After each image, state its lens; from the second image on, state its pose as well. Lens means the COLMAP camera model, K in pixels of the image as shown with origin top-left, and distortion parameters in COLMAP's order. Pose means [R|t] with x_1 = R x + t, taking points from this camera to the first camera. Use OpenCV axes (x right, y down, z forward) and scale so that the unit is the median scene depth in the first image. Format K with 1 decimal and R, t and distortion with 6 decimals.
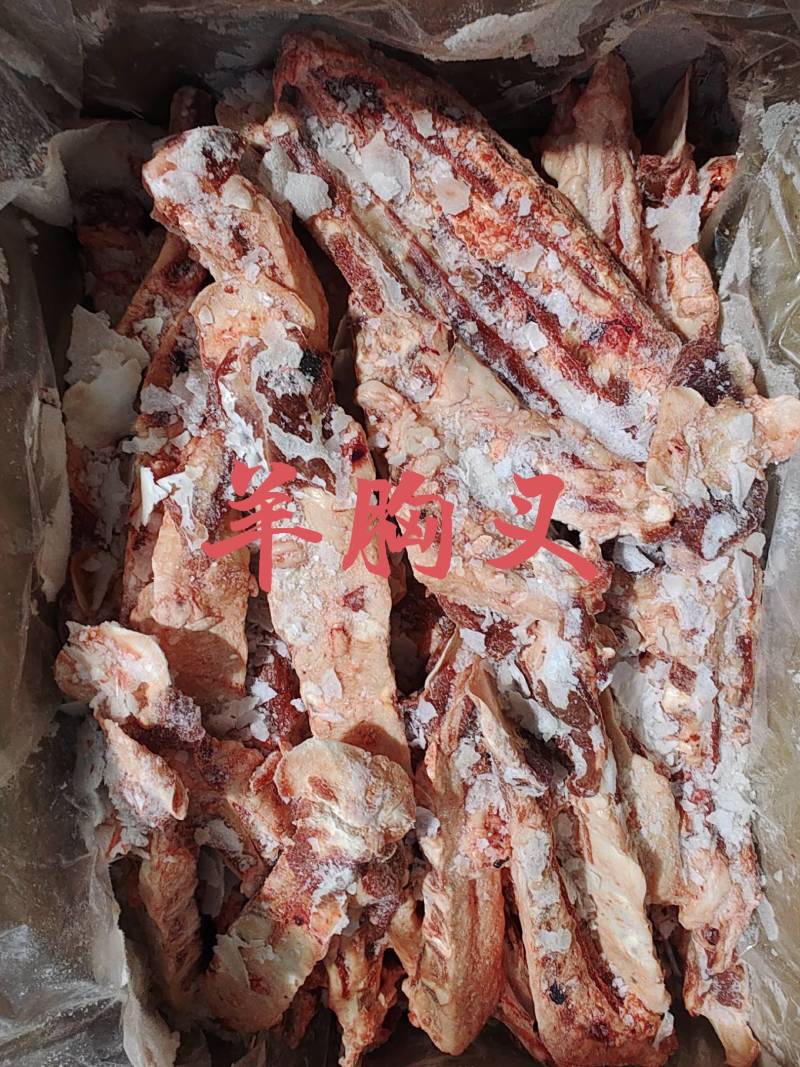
lens RADIAL K [[843.7, 0, 398.8], [0, 843.7, 529.0], [0, 0, 1]] dist [-0.038310, 0.006225]
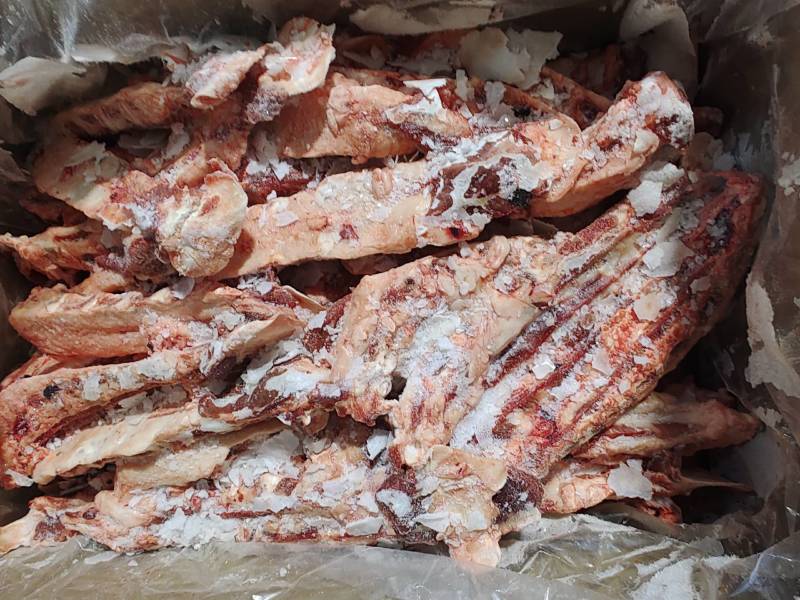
lens RADIAL K [[632.6, 0, 396.8], [0, 632.6, 301.6], [0, 0, 1]] dist [-0.038310, 0.006225]
pose [[-0.005300, 0.997660, -0.068159, 0.125543], [-0.999983, -0.005111, 0.002944, 0.002379], [0.002588, 0.068174, 0.997670, -0.008911]]
